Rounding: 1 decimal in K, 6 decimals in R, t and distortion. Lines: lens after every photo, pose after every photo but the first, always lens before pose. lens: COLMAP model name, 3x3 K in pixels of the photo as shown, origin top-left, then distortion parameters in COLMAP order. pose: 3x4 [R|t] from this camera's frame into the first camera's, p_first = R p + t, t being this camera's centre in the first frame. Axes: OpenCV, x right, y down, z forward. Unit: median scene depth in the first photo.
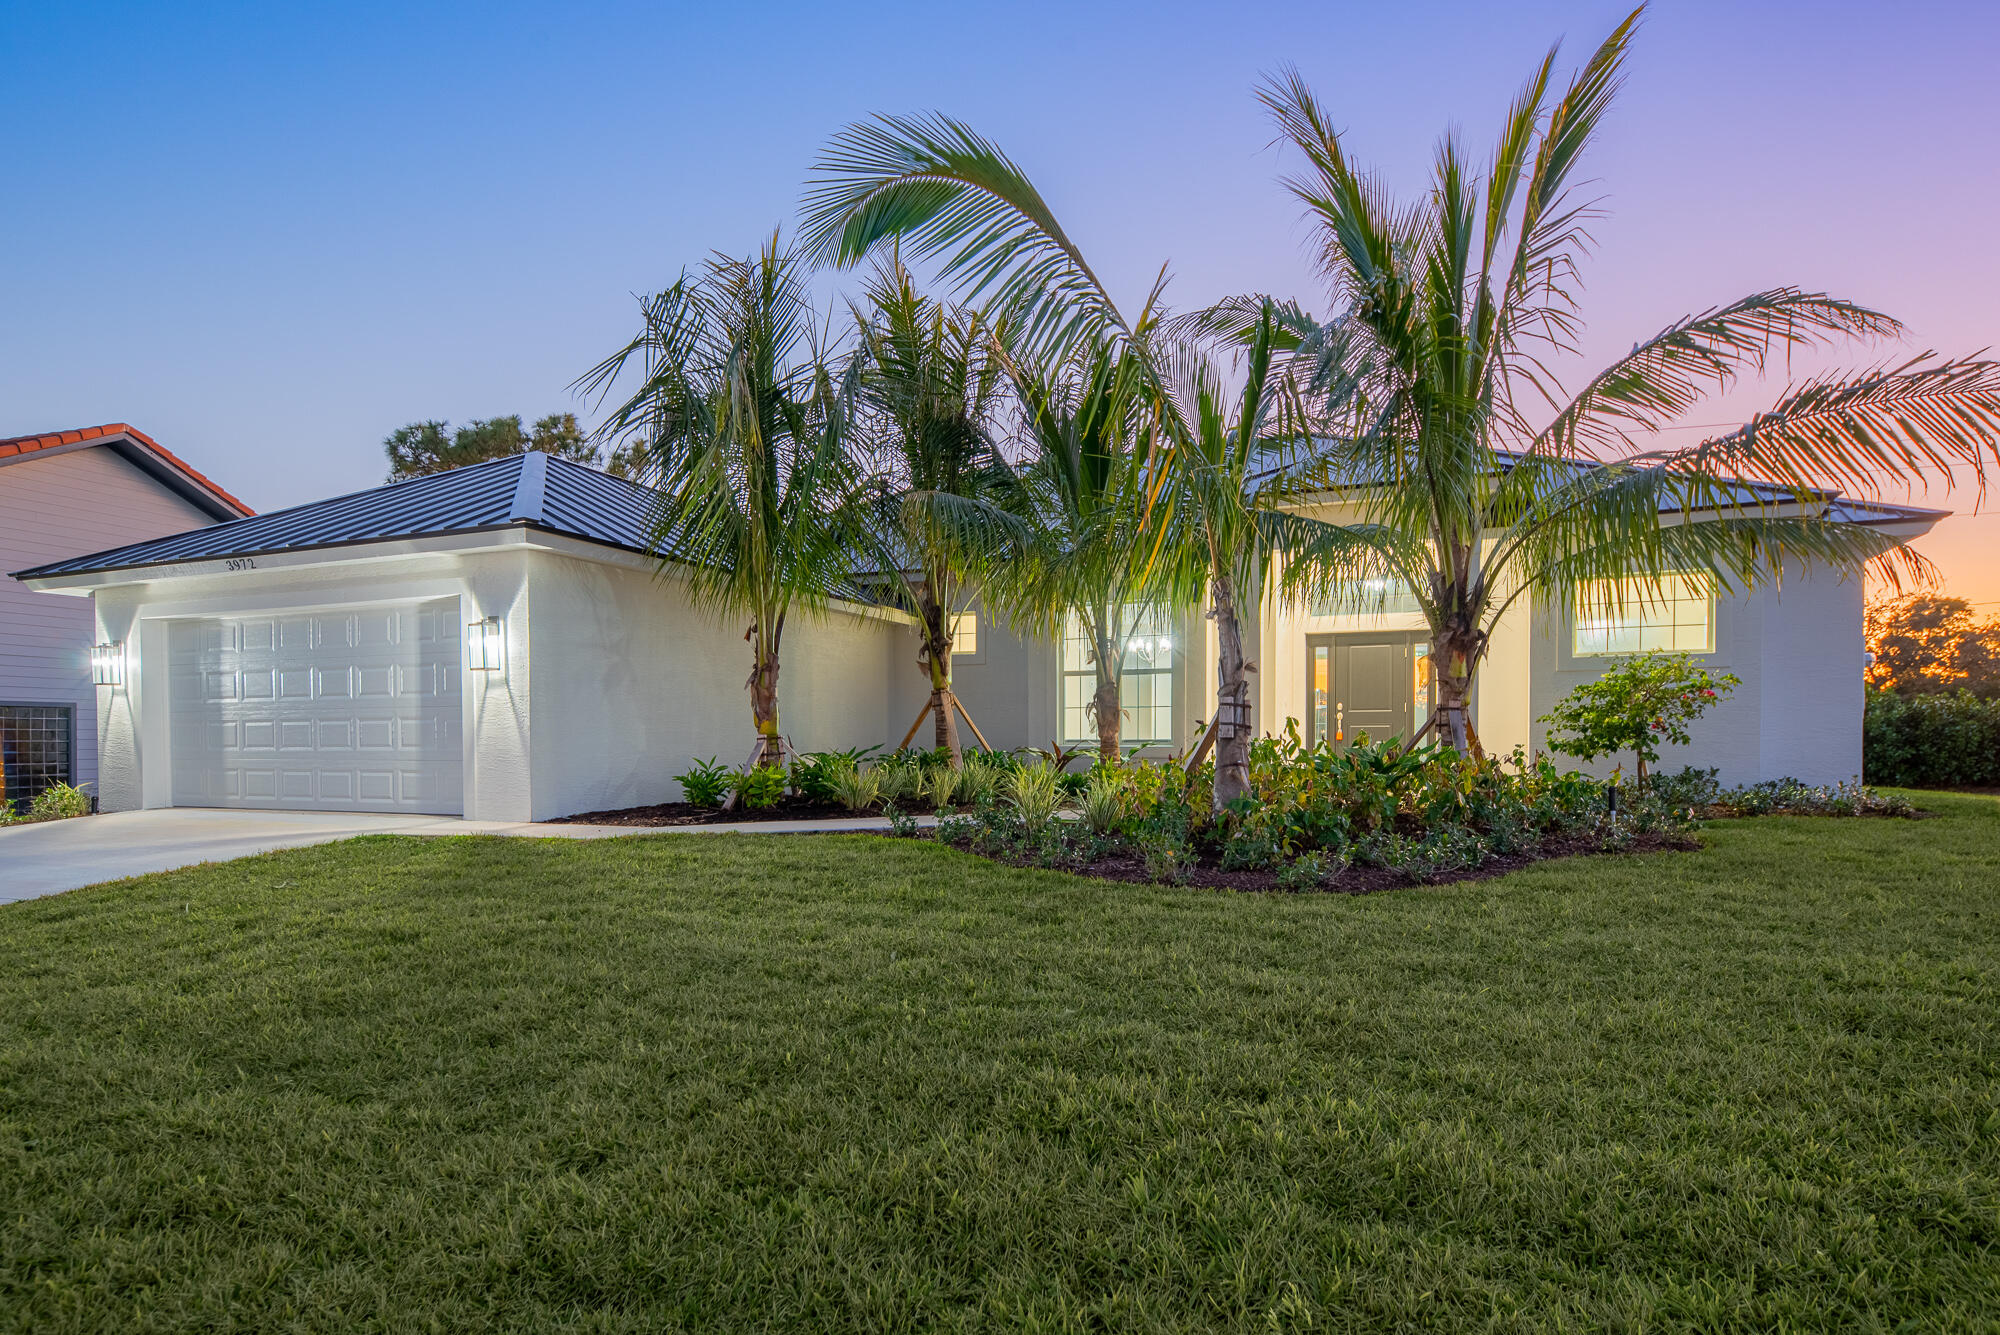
lens RADIAL K [[923.1, 0, 1000.0], [0, 923.1, 737.2], [0, 0, 1]] dist [0.009411, 0.000564]
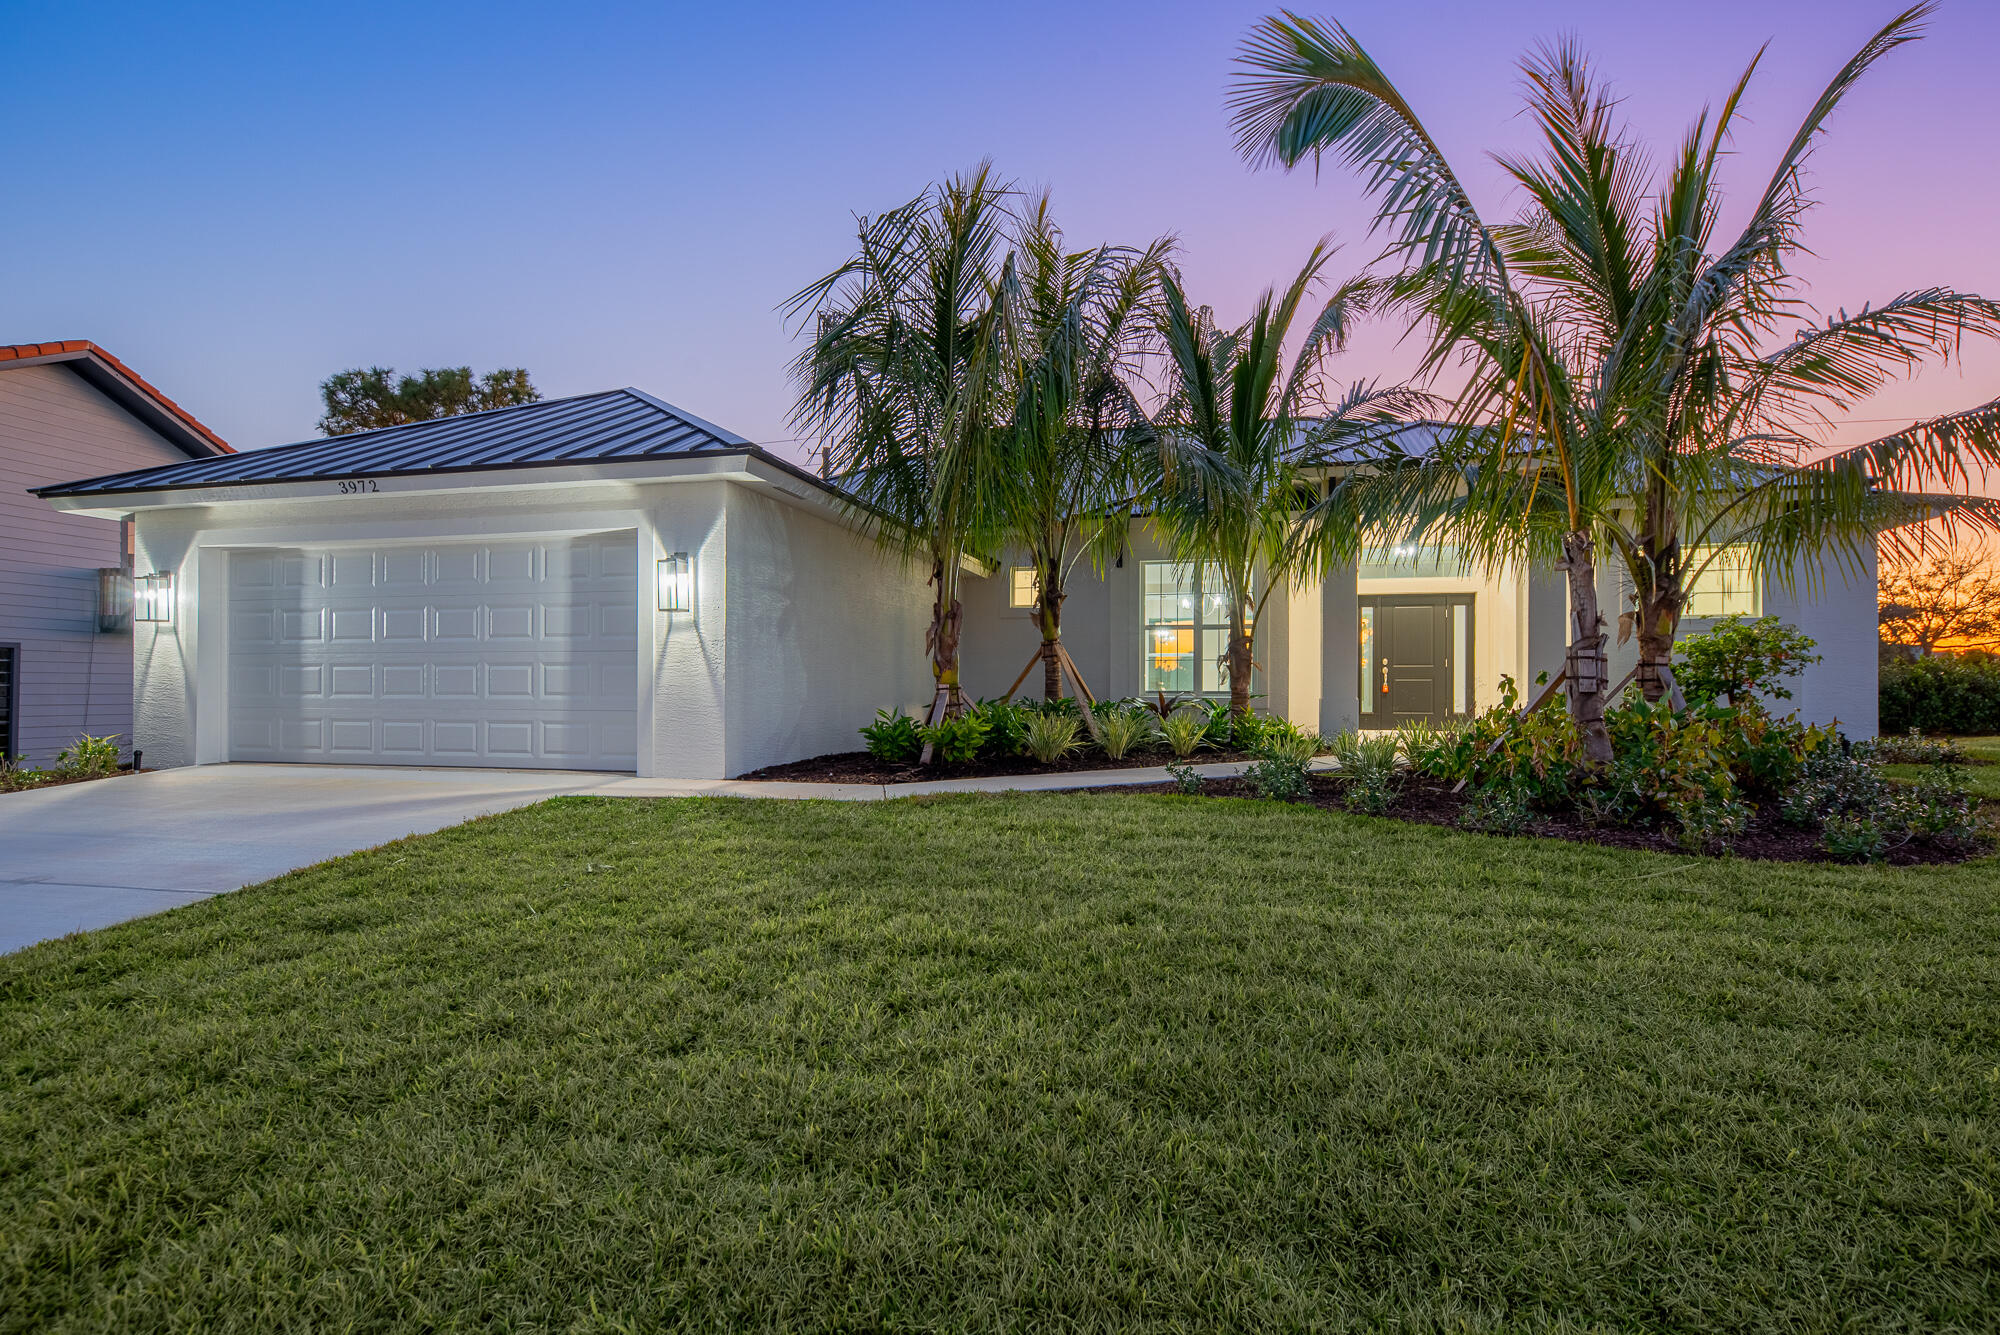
lens RADIAL K [[823.4, 0, 1000.0], [0, 823.4, 667.5], [0, 0, 1]] dist [0.012202, -0.000340]
pose [[0.991019, 0.009764, 0.133365, -0.296138], [-0.006642, 0.999694, -0.023832, -0.000385], [-0.133557, 0.022732, 0.990780, 0.135345]]
